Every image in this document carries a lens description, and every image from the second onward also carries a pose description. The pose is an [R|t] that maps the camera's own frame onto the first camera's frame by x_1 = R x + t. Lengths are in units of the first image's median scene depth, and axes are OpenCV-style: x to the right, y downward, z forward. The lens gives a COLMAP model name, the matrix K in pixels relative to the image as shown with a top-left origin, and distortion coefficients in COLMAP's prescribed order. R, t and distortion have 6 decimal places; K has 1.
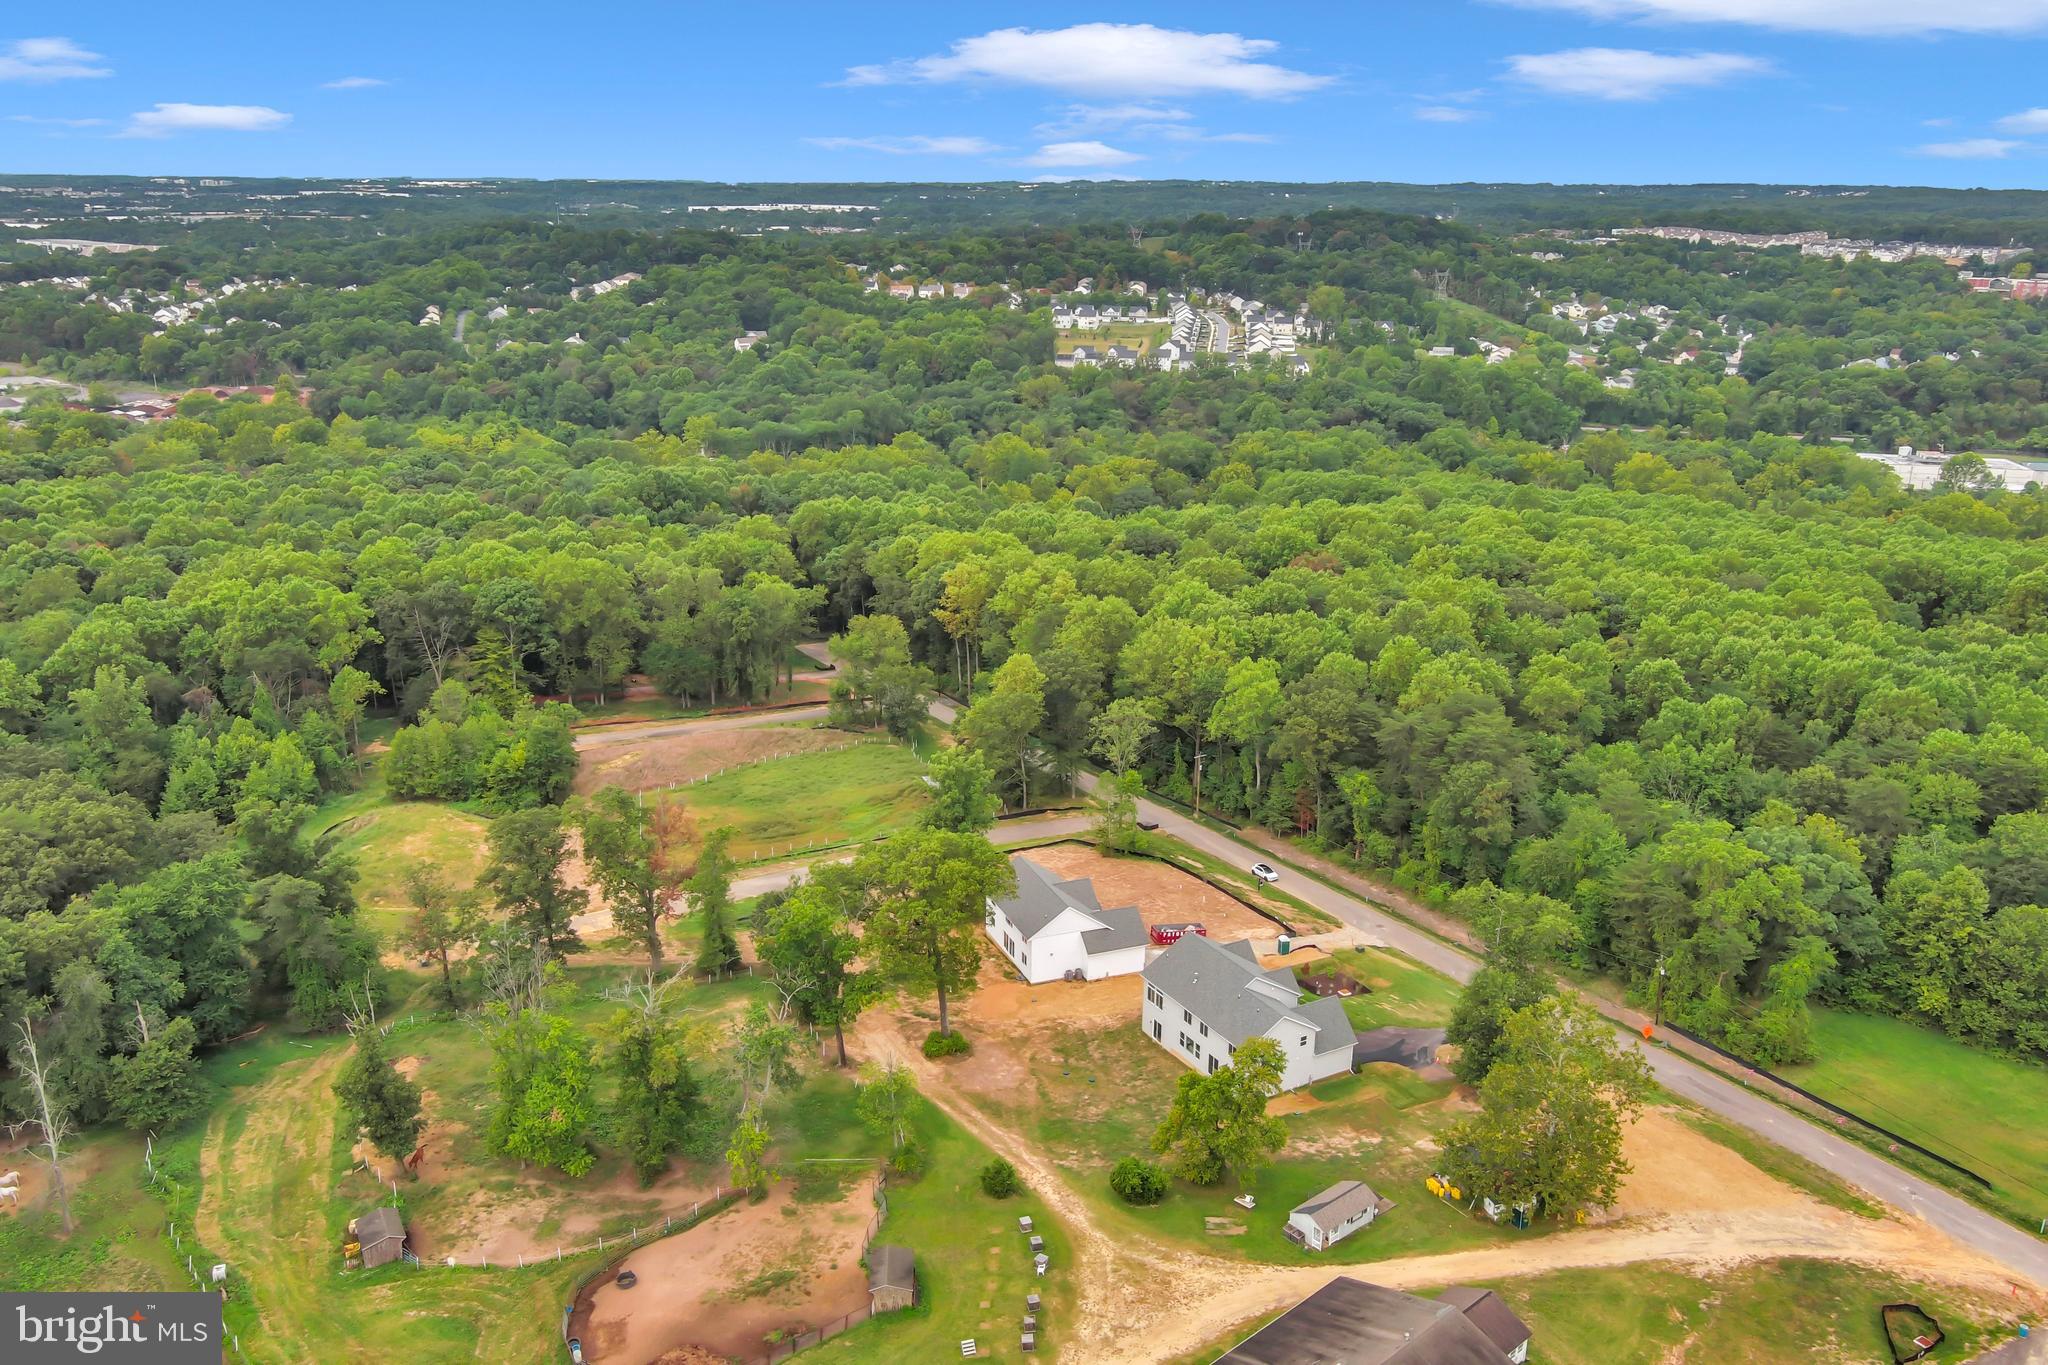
lens RADIAL K [[1588.4, 0, 1018.1], [0, 1588.4, 675.0], [0, 0, 1]] dist [0.030569, -0.050688]
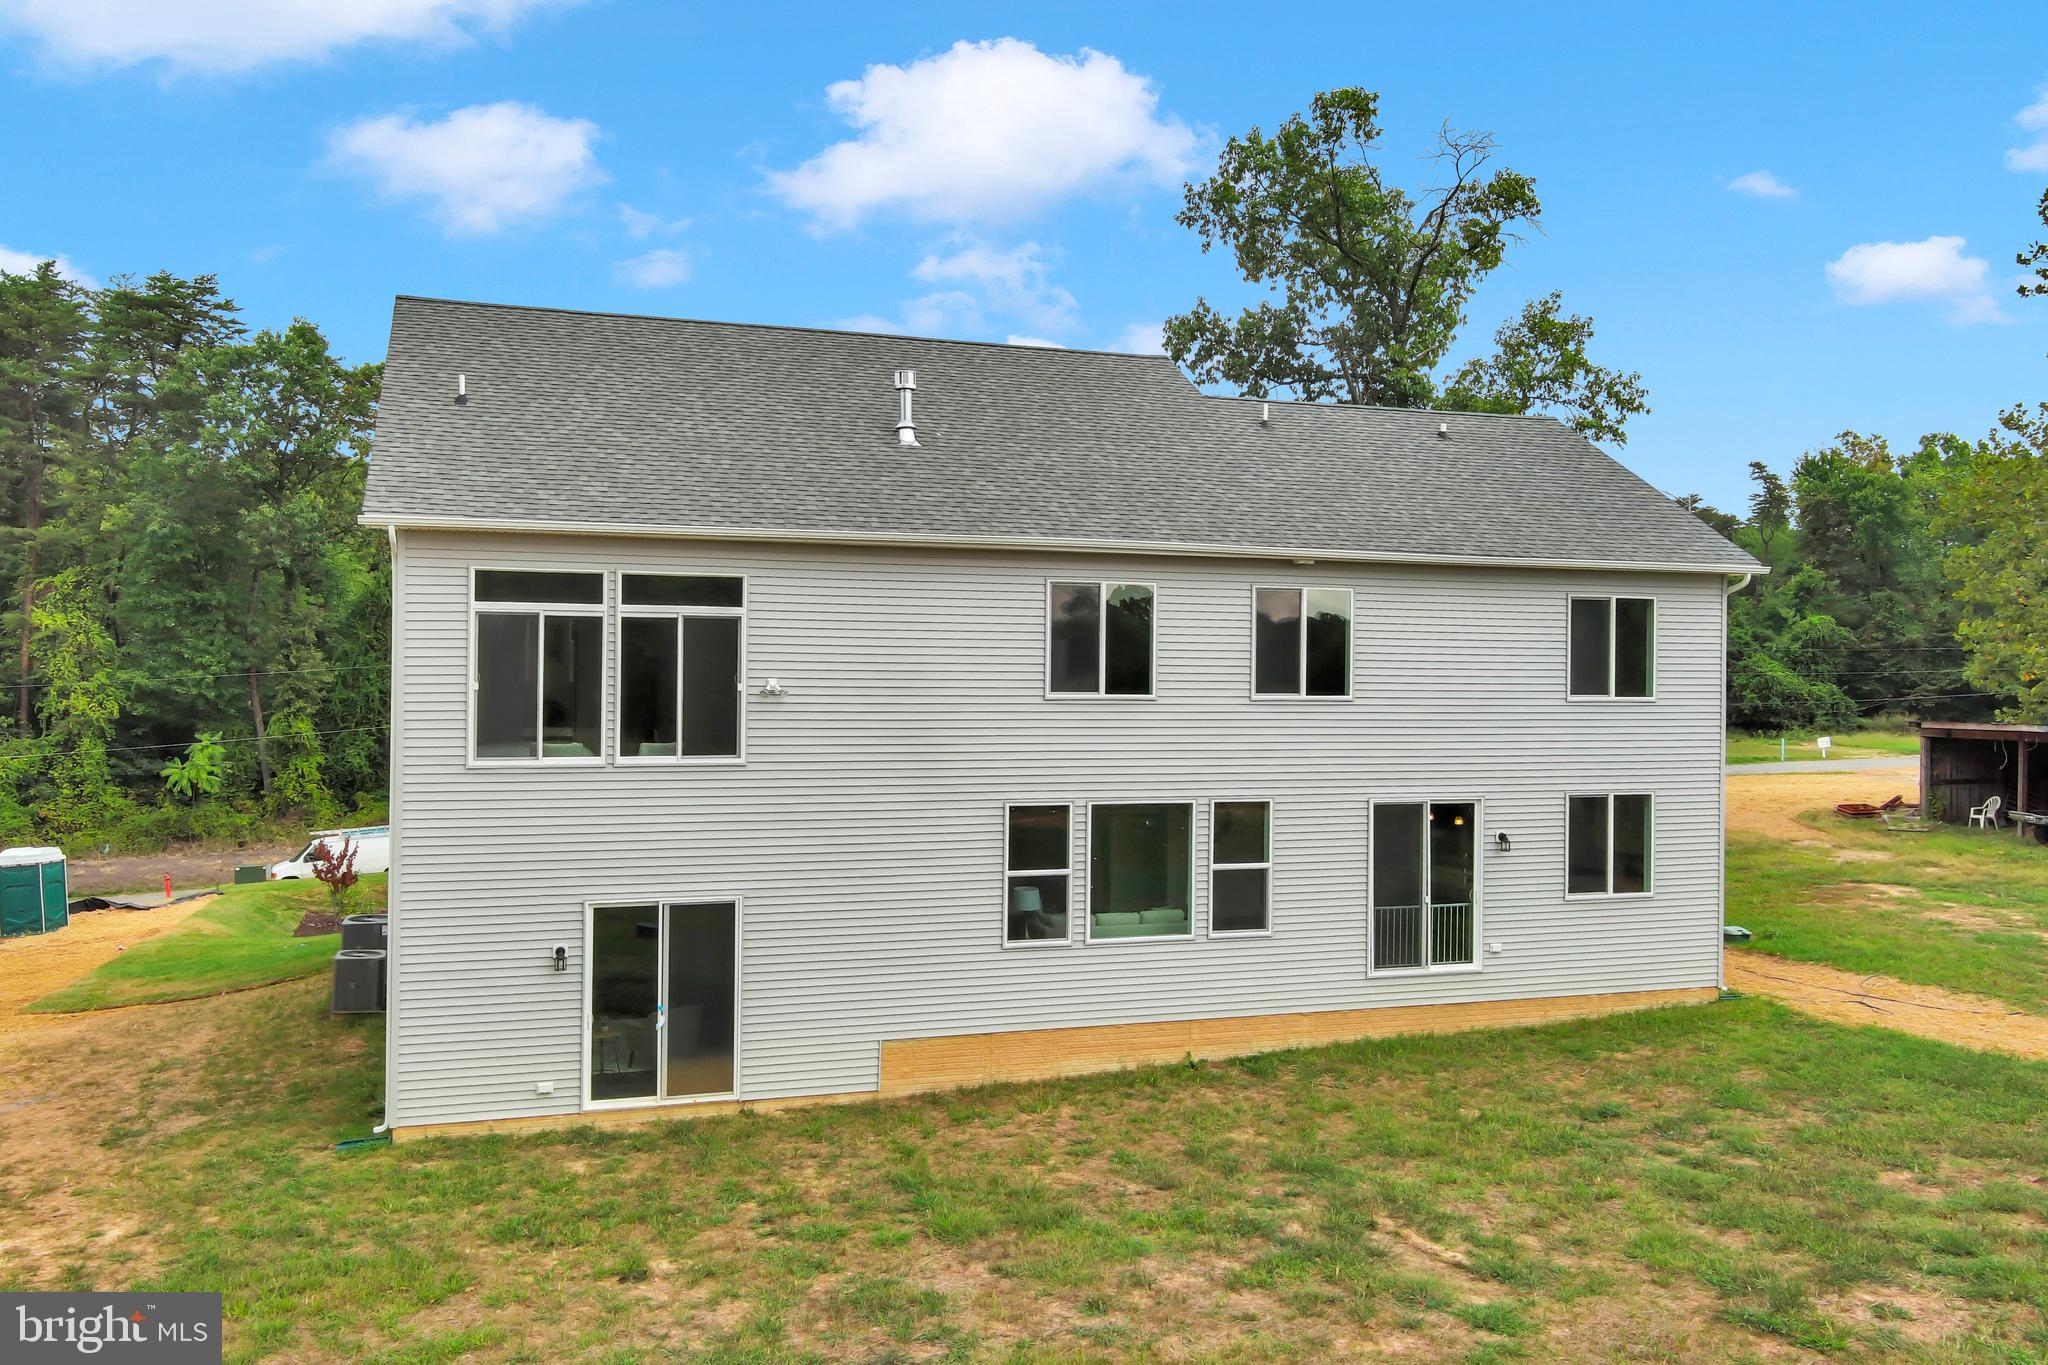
lens RADIAL K [[1595.2, 0, 1021.5], [0, 1595.2, 673.0], [0, 0, 1]] dist [0.004489, 0.005320]
pose [[0.190742, -0.015069, 0.981525, -0.008382], [0.281019, 0.958873, -0.039890, 0.144930], [-0.940556, 0.283436, 0.187132, 0.645054]]
